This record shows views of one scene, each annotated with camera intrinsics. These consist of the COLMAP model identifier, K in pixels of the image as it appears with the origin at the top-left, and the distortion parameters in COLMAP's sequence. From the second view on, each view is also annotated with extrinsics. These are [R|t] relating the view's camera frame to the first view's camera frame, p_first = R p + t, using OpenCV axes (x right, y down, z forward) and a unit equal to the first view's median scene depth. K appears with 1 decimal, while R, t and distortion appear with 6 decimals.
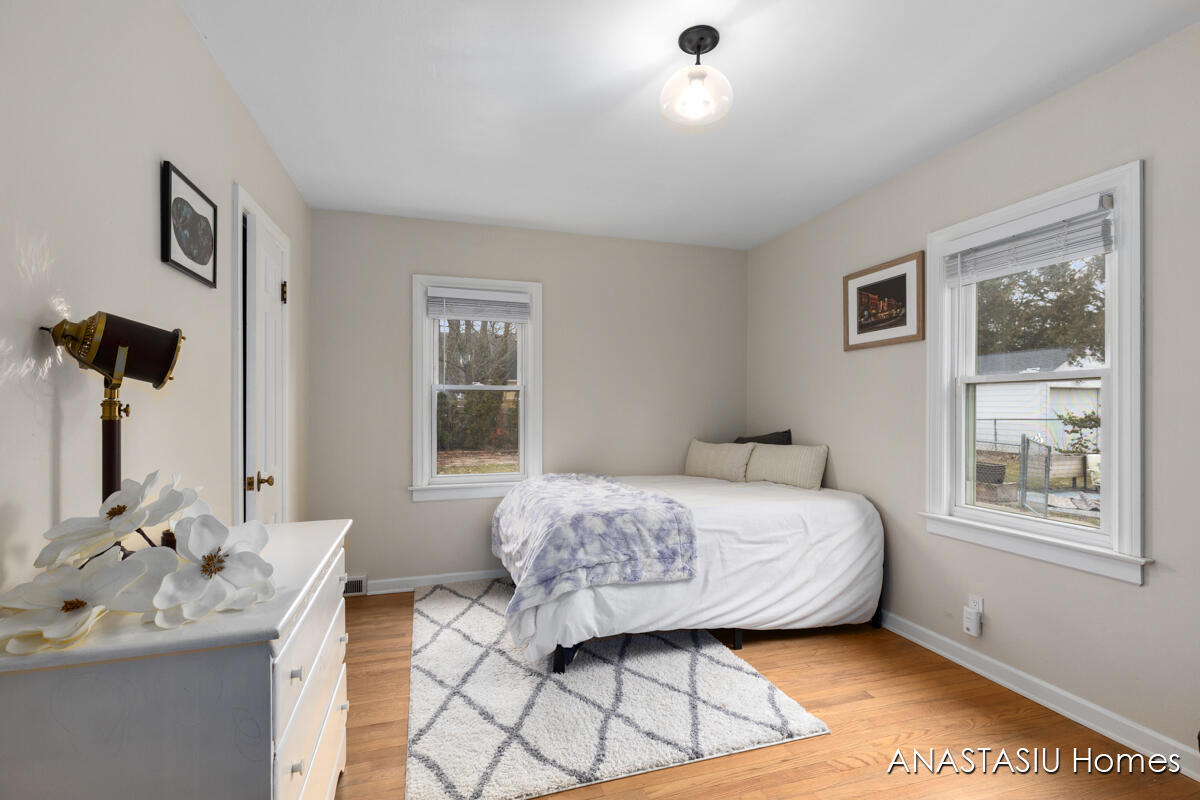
lens RADIAL K [[543.7, 0, 594.6], [0, 543.7, 404.0], [0, 0, 1]] dist [0.012204, -0.002292]
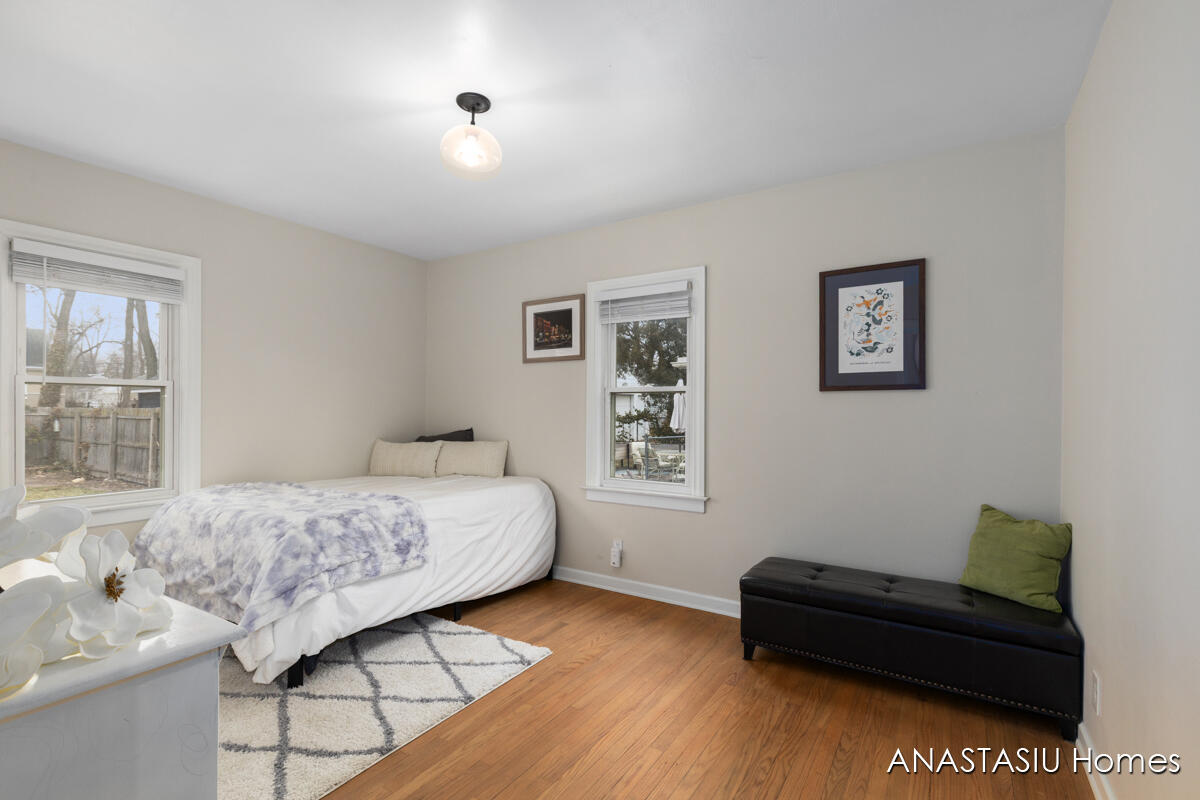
lens RADIAL K [[543.7, 0, 606.1], [0, 543.7, 403.7], [0, 0, 1]] dist [0.012204, -0.002292]
pose [[0.760958, 0.009373, 0.648734, -0.261623], [-0.008628, 0.999953, -0.004328, -0.002057], [-0.648744, -0.002304, 0.761003, -0.073302]]
